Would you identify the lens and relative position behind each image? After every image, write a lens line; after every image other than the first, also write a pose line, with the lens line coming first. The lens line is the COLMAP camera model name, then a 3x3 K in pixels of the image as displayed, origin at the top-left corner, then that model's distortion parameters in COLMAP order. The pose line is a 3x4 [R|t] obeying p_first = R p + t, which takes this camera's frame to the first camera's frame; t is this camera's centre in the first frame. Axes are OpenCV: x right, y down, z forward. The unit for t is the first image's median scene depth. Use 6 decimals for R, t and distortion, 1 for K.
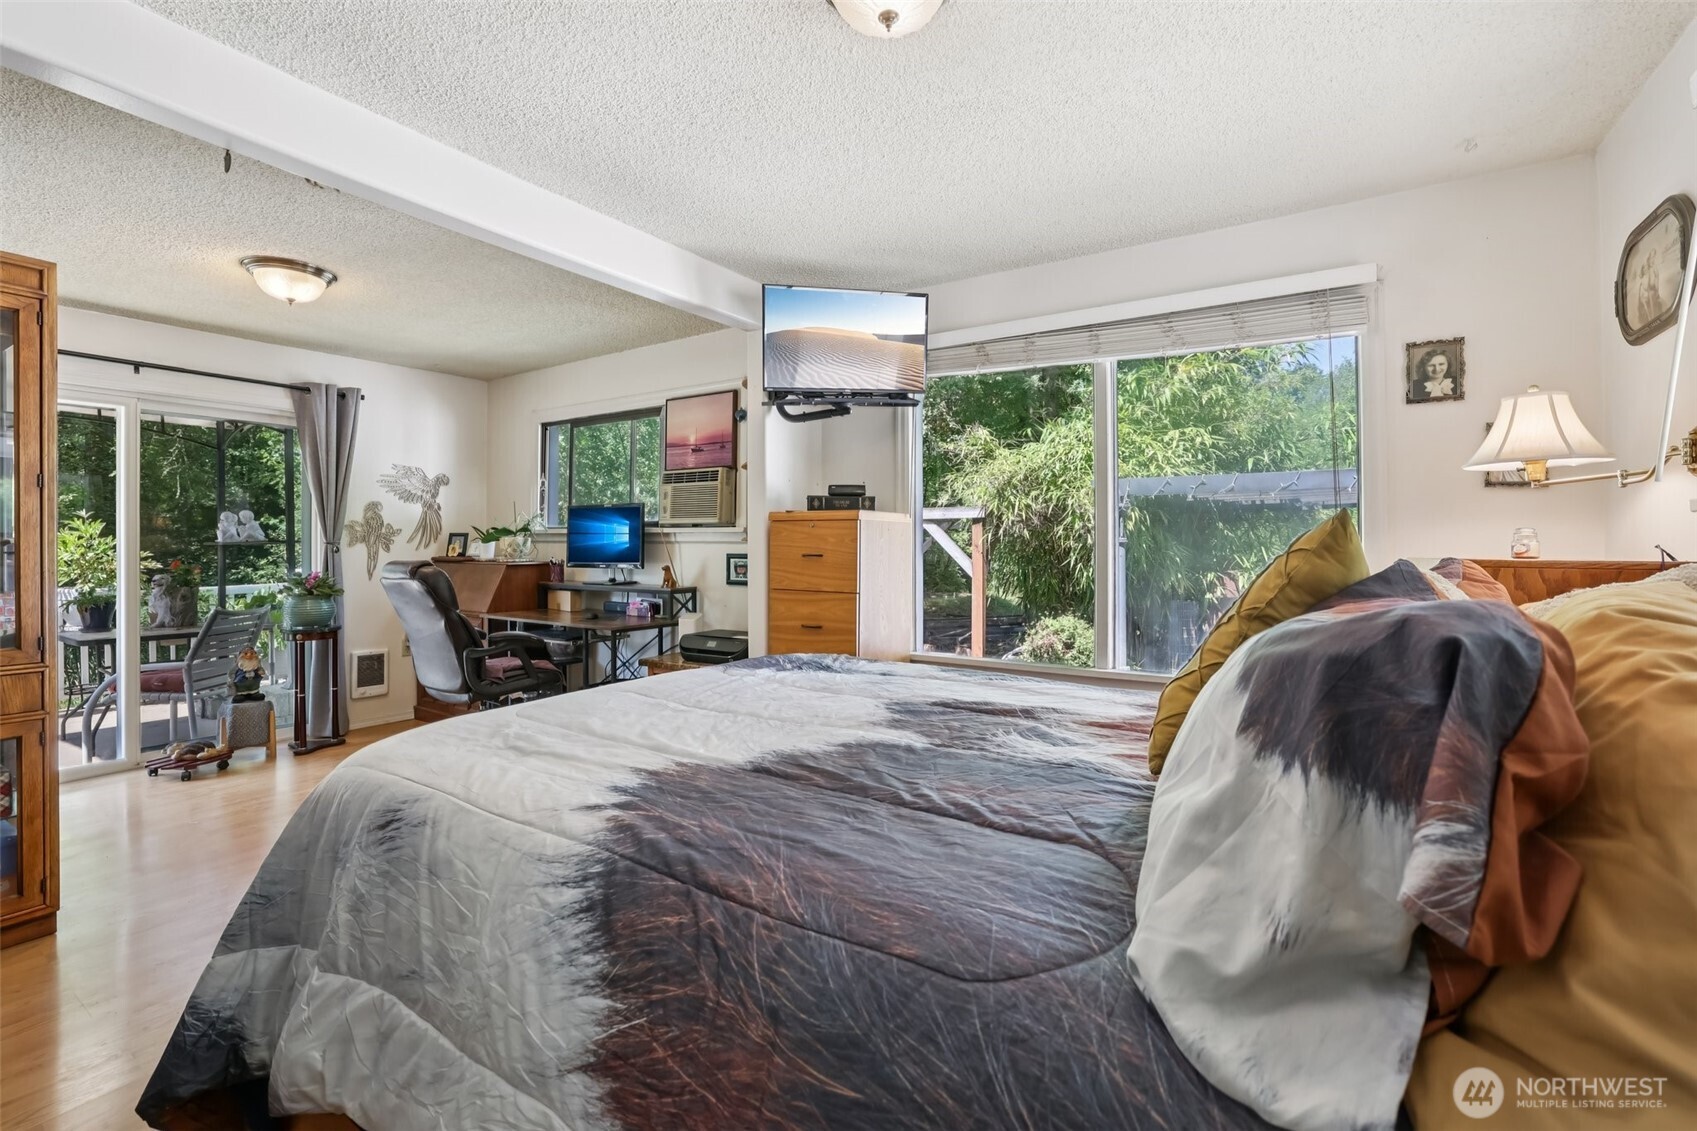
lens RADIAL K [[750.5, 0, 856.9], [0, 750.5, 545.2], [0, 0, 1]] dist [-0.052163, 0.023782]
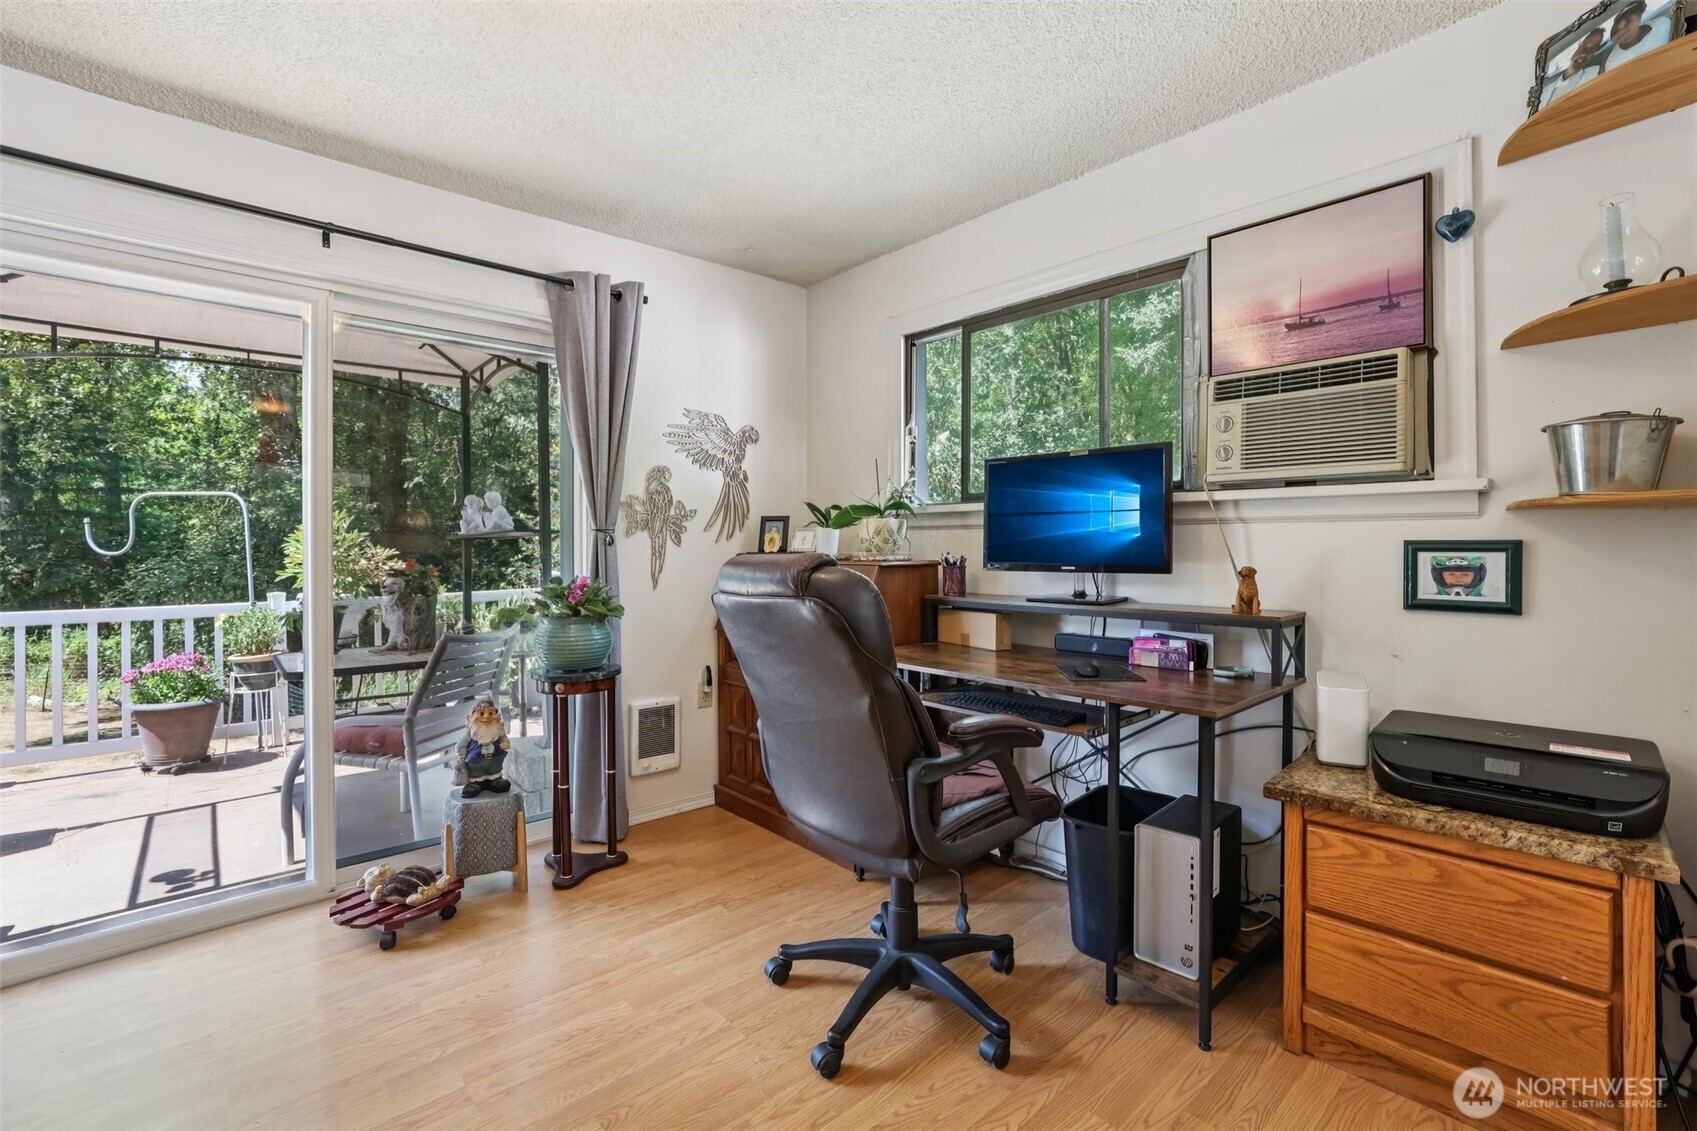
lens RADIAL K [[750.5, 0, 856.9], [0, 750.5, 545.2], [0, 0, 1]] dist [-0.052163, 0.023782]
pose [[0.966766, -0.004640, -0.255622, -0.340893], [0.004121, 0.999988, -0.002567, 0.012034], [0.255631, 0.001428, 0.966773, 0.438244]]
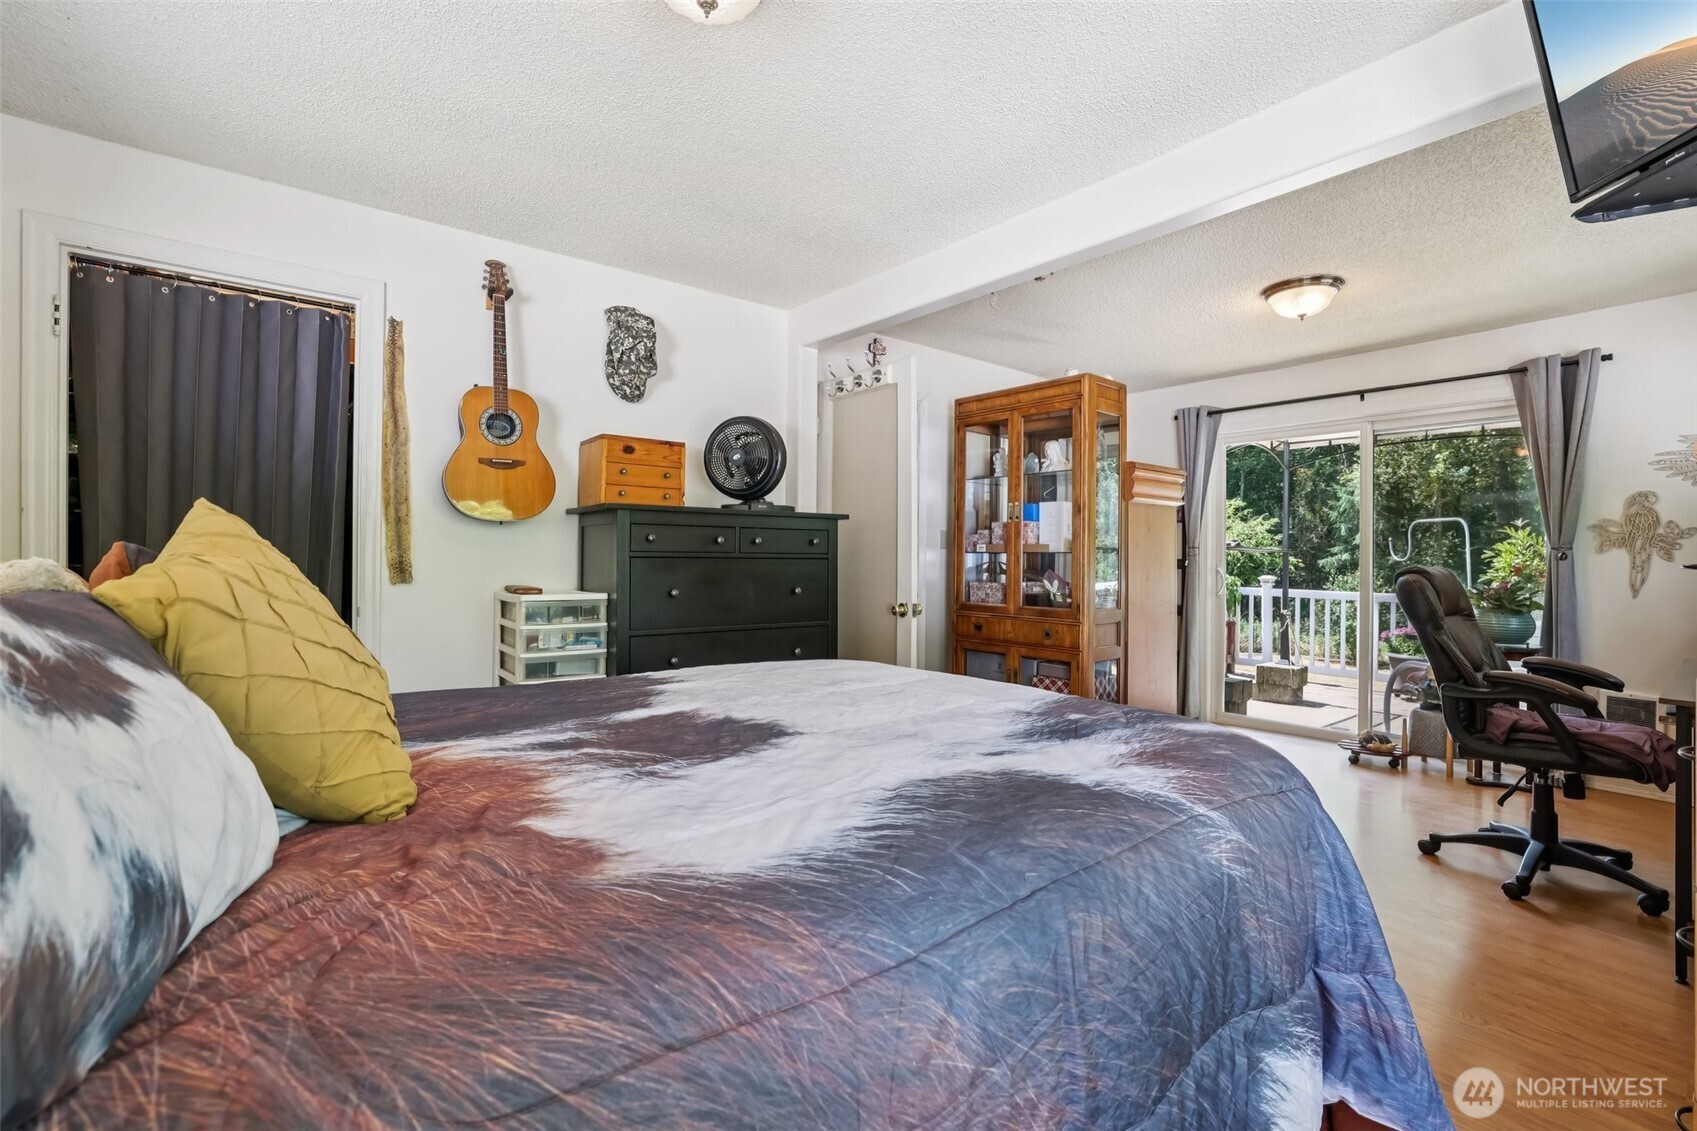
lens RADIAL K [[750.5, 0, 856.9], [0, 750.5, 545.2], [0, 0, 1]] dist [-0.052163, 0.023782]
pose [[-0.334664, -0.008121, -0.942302, 0.306024], [-0.006653, 0.999958, -0.006255, 0.004049], [0.942314, 0.004176, -0.334704, 0.529250]]
